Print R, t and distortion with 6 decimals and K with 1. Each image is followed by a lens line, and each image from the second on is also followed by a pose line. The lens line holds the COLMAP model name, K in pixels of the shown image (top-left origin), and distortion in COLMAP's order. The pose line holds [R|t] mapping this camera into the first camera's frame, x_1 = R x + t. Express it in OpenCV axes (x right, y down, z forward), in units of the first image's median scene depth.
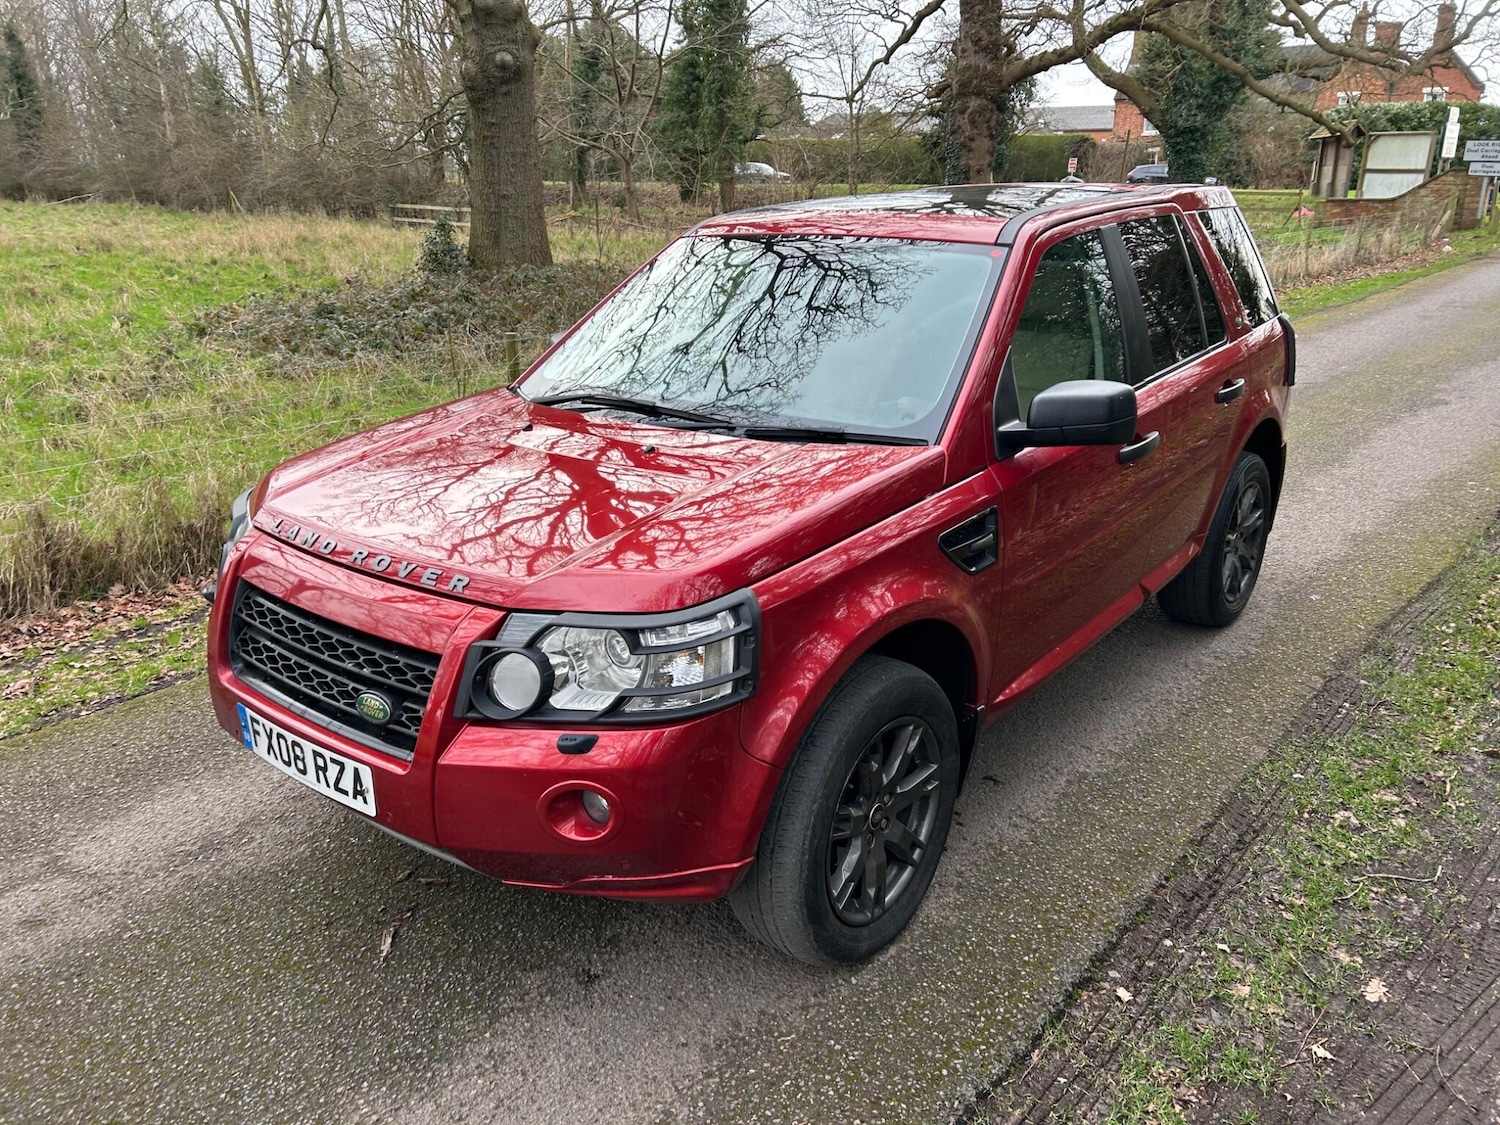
lens RADIAL K [[1135.5, 0, 758.6], [0, 1135.5, 563.9], [0, 0, 1]] dist [0.054037, -0.055945]
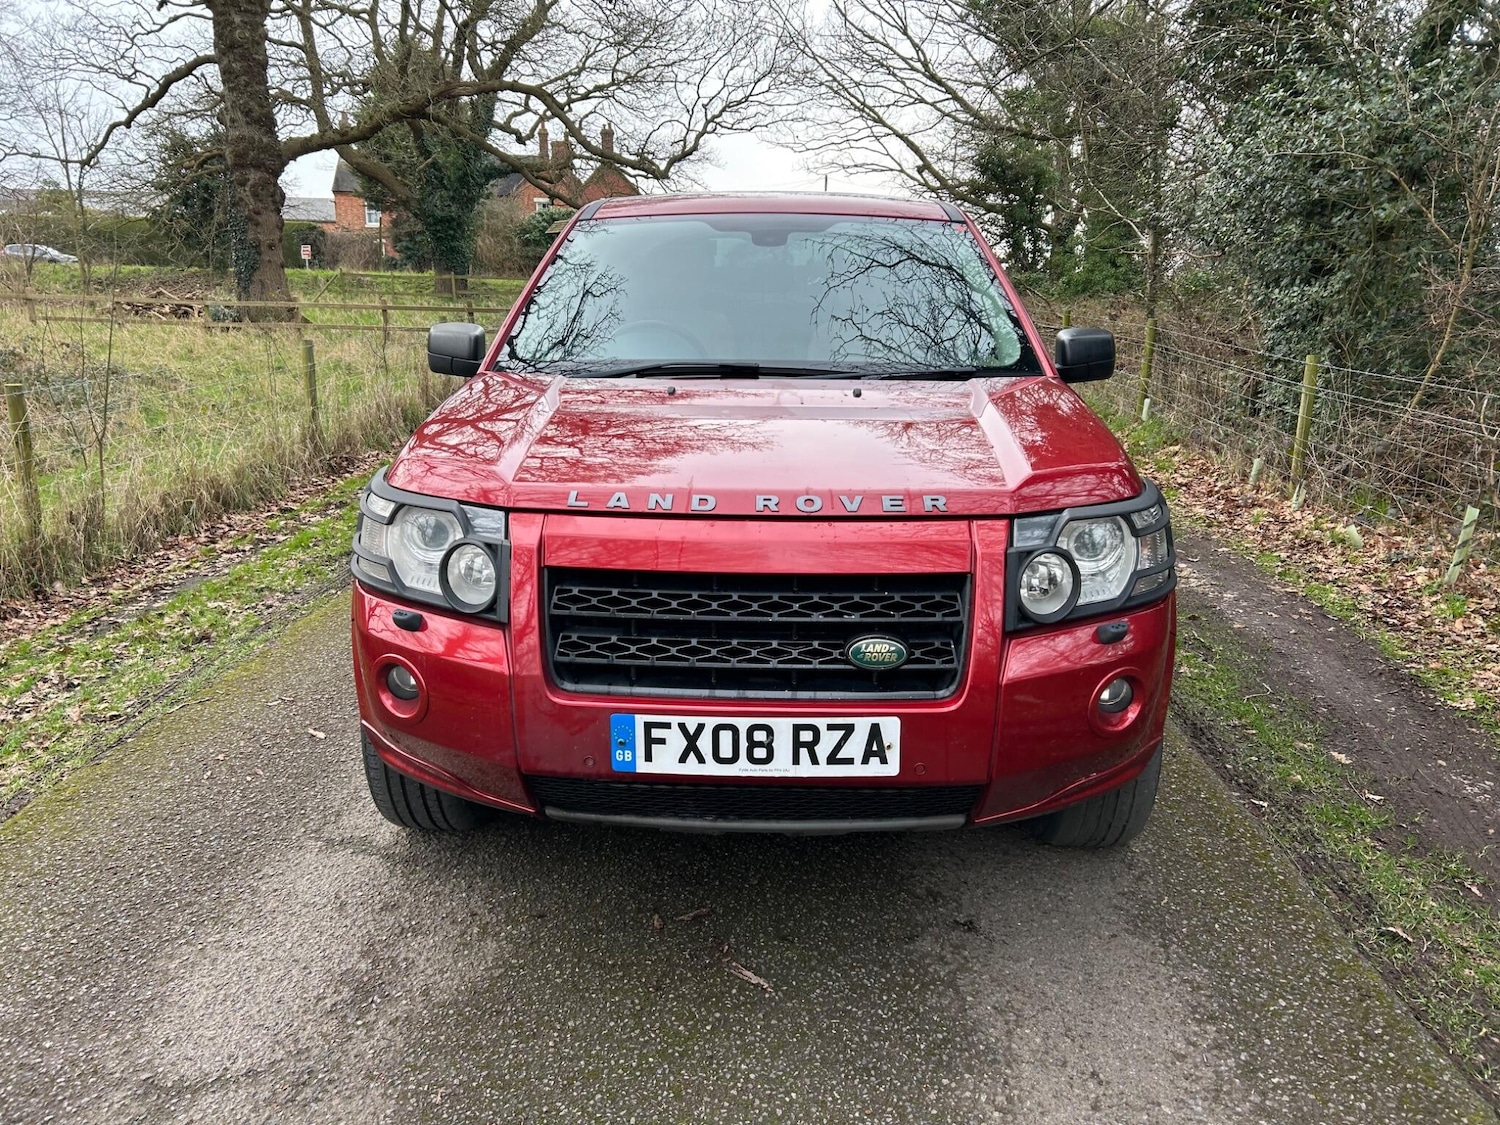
lens RADIAL K [[1147.6, 0, 750.0], [0, 1147.6, 562.5], [0, 0, 1]] dist [0.043289, -0.050111]
pose [[0.797041, -0.129707, 0.589832, -0.828356], [0.176694, 0.984011, -0.022378, 0.051804], [-0.577499, 0.122057, 0.807216, 0.286387]]
